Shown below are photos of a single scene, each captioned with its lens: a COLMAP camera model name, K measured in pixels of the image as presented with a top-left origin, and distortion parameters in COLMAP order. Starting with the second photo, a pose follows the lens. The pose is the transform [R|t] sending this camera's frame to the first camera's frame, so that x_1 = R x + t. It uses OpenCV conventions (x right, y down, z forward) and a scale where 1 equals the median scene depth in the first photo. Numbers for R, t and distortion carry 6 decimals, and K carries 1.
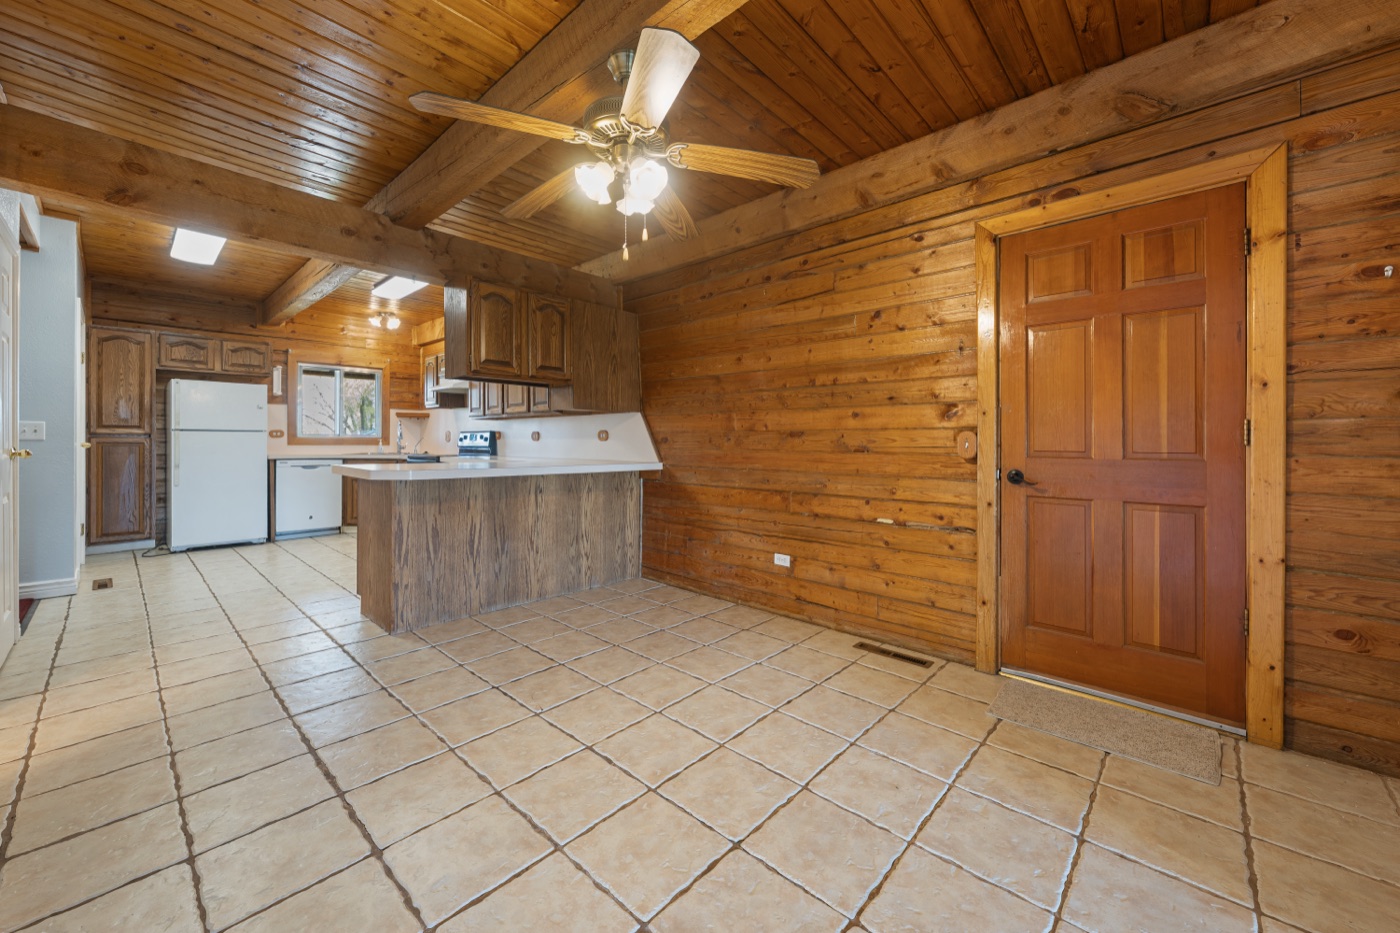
lens RADIAL K [[534.8, 0, 689.7], [0, 534.8, 451.9], [0, 0, 1]] dist [-0.001414, -0.000793]
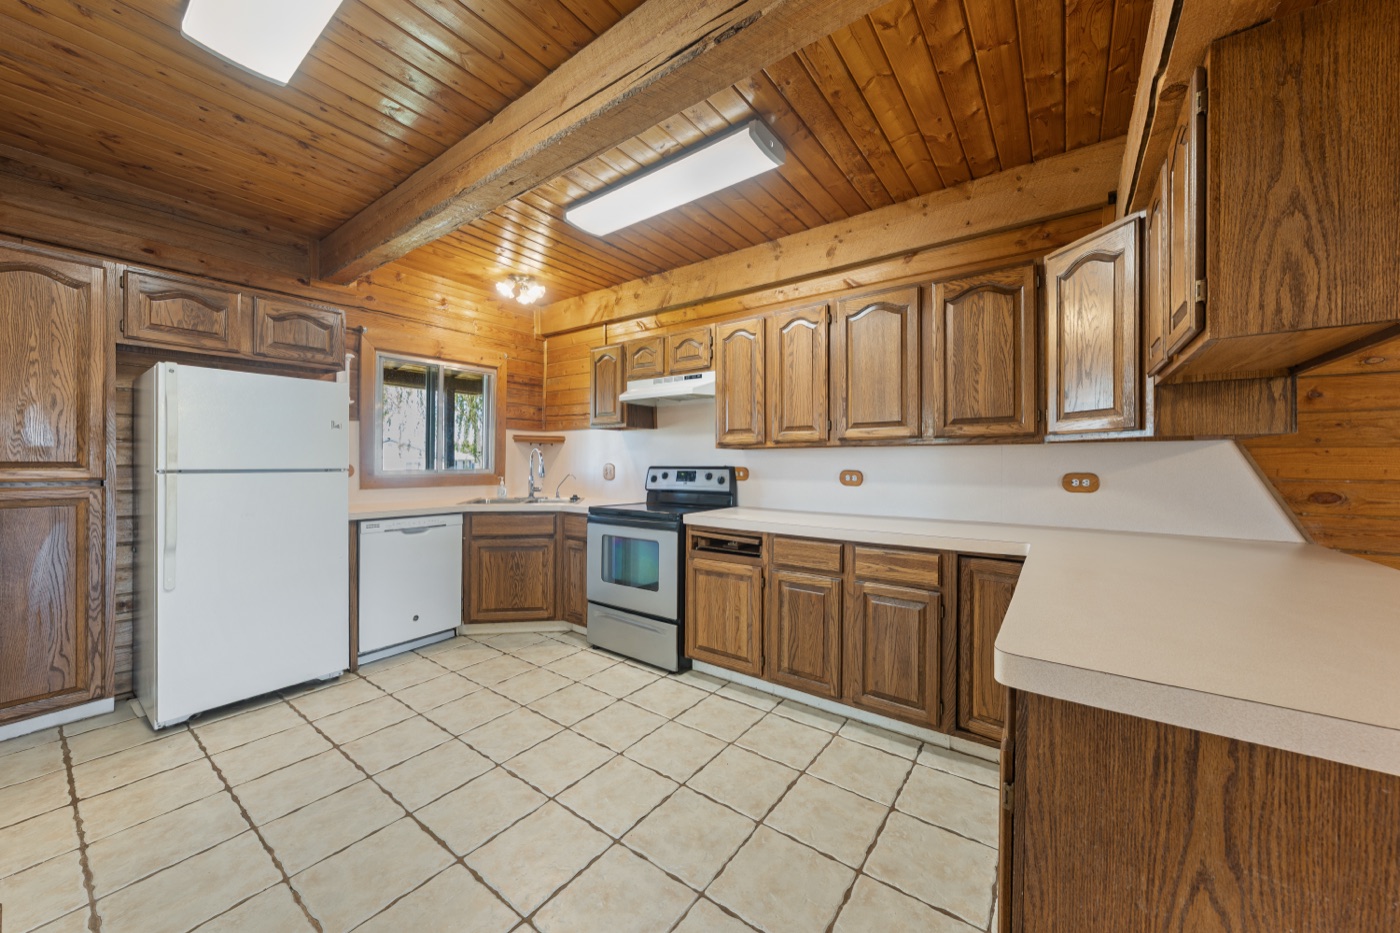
lens RADIAL K [[495.2, 0, 707.0], [0, 495.2, 468.3], [0, 0, 1]] dist [-0.000817, -0.000382]
pose [[0.990420, -0.002816, 0.138061, -0.537586], [0.003523, 0.999982, -0.004878, -0.038767], [-0.138045, 0.005318, 0.990412, 0.488315]]
